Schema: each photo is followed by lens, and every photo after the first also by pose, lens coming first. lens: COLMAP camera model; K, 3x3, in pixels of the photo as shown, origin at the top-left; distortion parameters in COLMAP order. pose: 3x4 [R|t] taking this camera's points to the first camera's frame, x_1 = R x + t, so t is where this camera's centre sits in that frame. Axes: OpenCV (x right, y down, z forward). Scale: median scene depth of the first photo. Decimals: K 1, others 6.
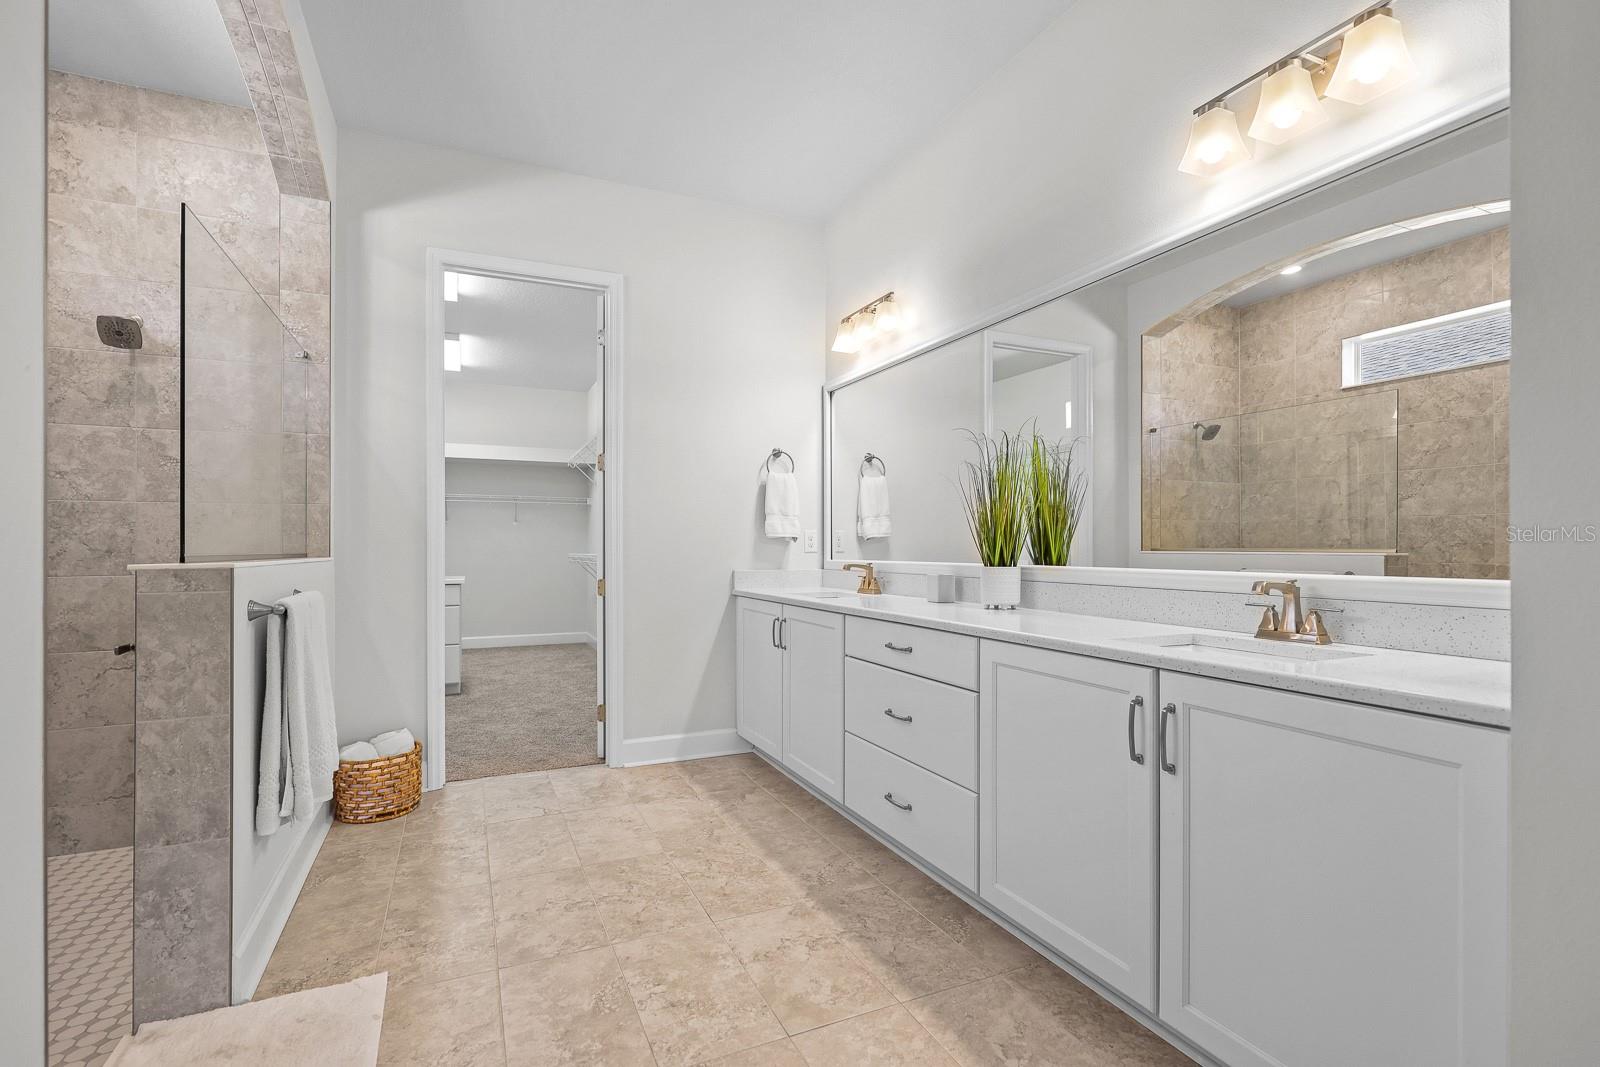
lens RADIAL K [[751.4, 0, 803.7], [0, 751.4, 544.2], [0, 0, 1]] dist [-0.002585, 0.000472]
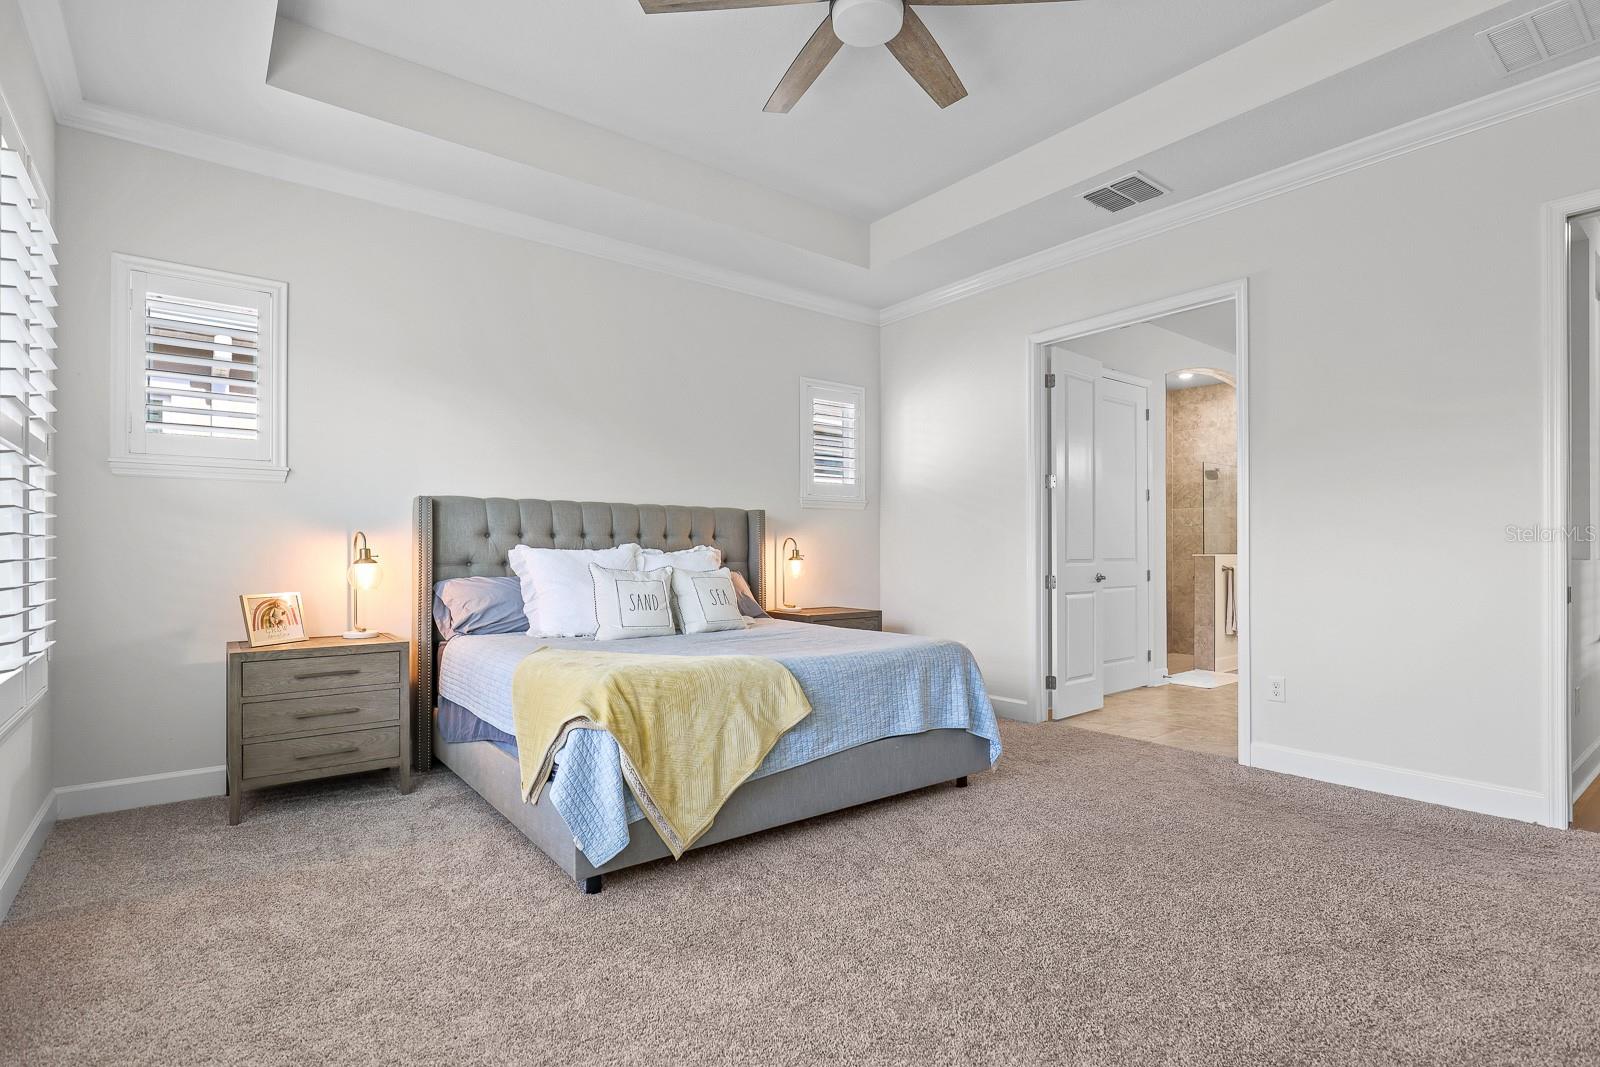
lens RADIAL K [[777.4, 0, 807.2], [0, 777.4, 544.1], [0, 0, 1]] dist [0.004704, -0.002319]
pose [[0.245598, -0.005492, -0.969356, 1.503966], [0.001214, 0.999985, -0.005358, -0.005614], [0.969371, 0.000139, 0.245601, -1.157746]]
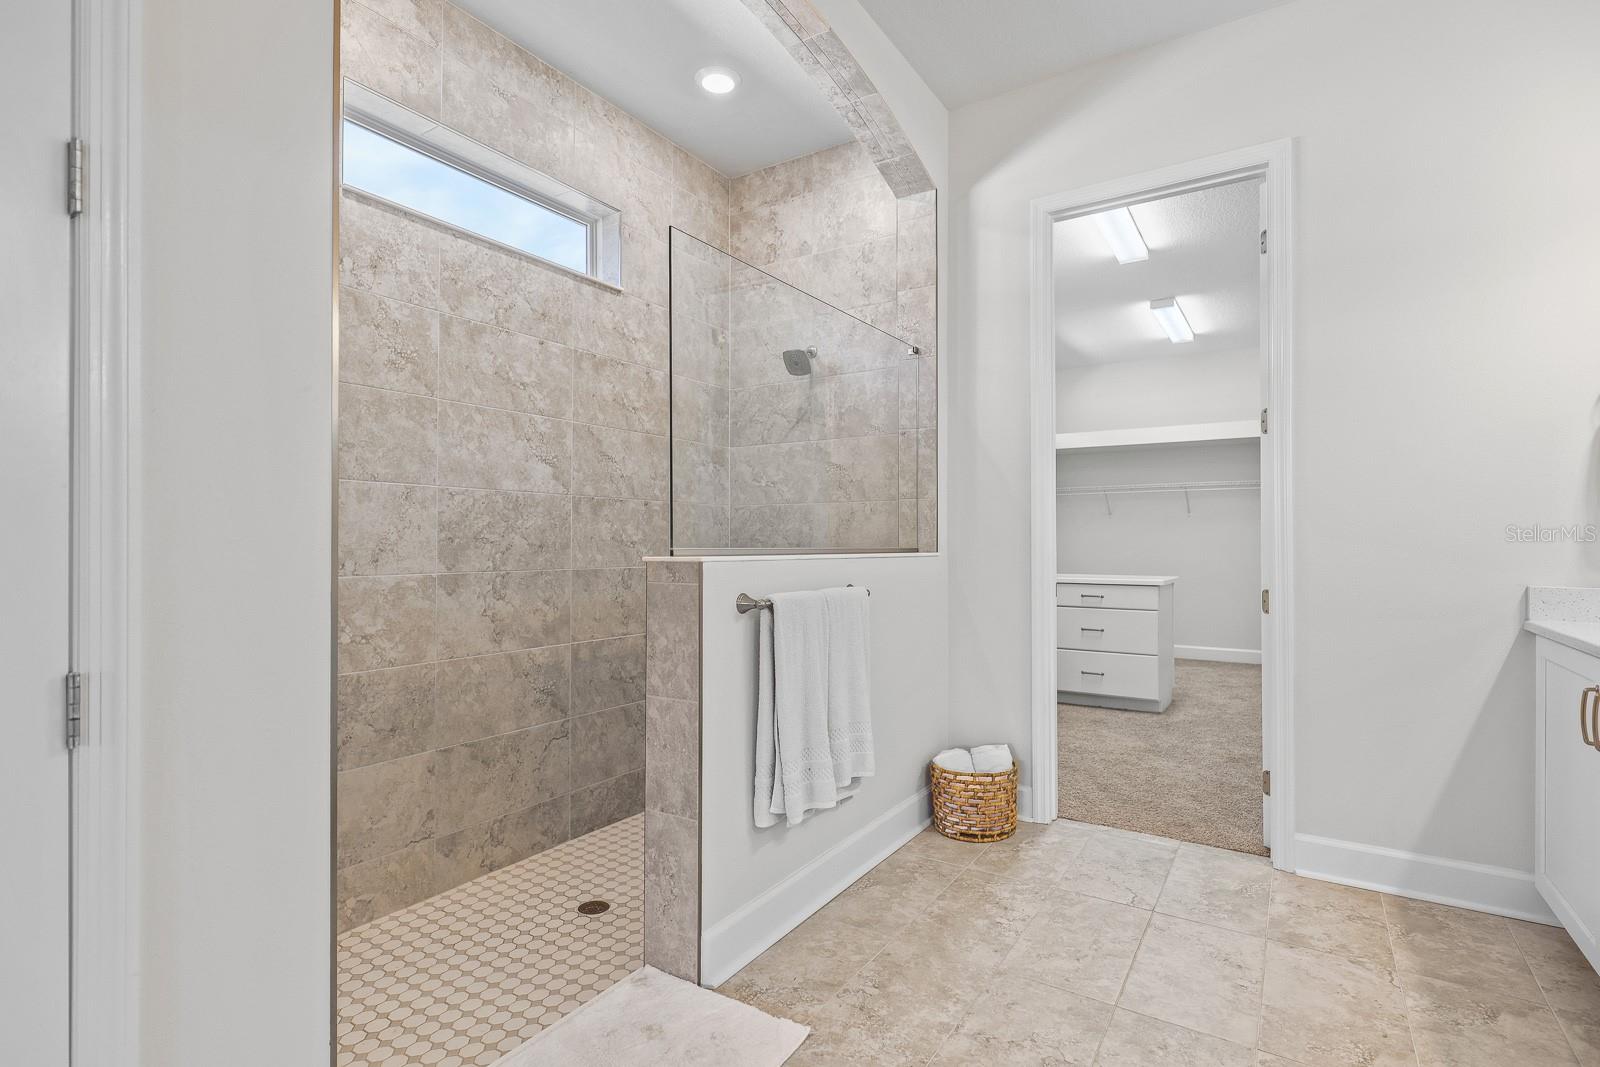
lens RADIAL K [[777.4, 0, 799.4], [0, 777.4, 534.3], [0, 0, 1]] dist [0.004704, -0.002319]
pose [[0.542712, -0.005522, -0.839901, 0.128547], [-0.000487, 0.999976, -0.006889, 0.000751], [0.839919, 0.004148, 0.542696, 0.314819]]
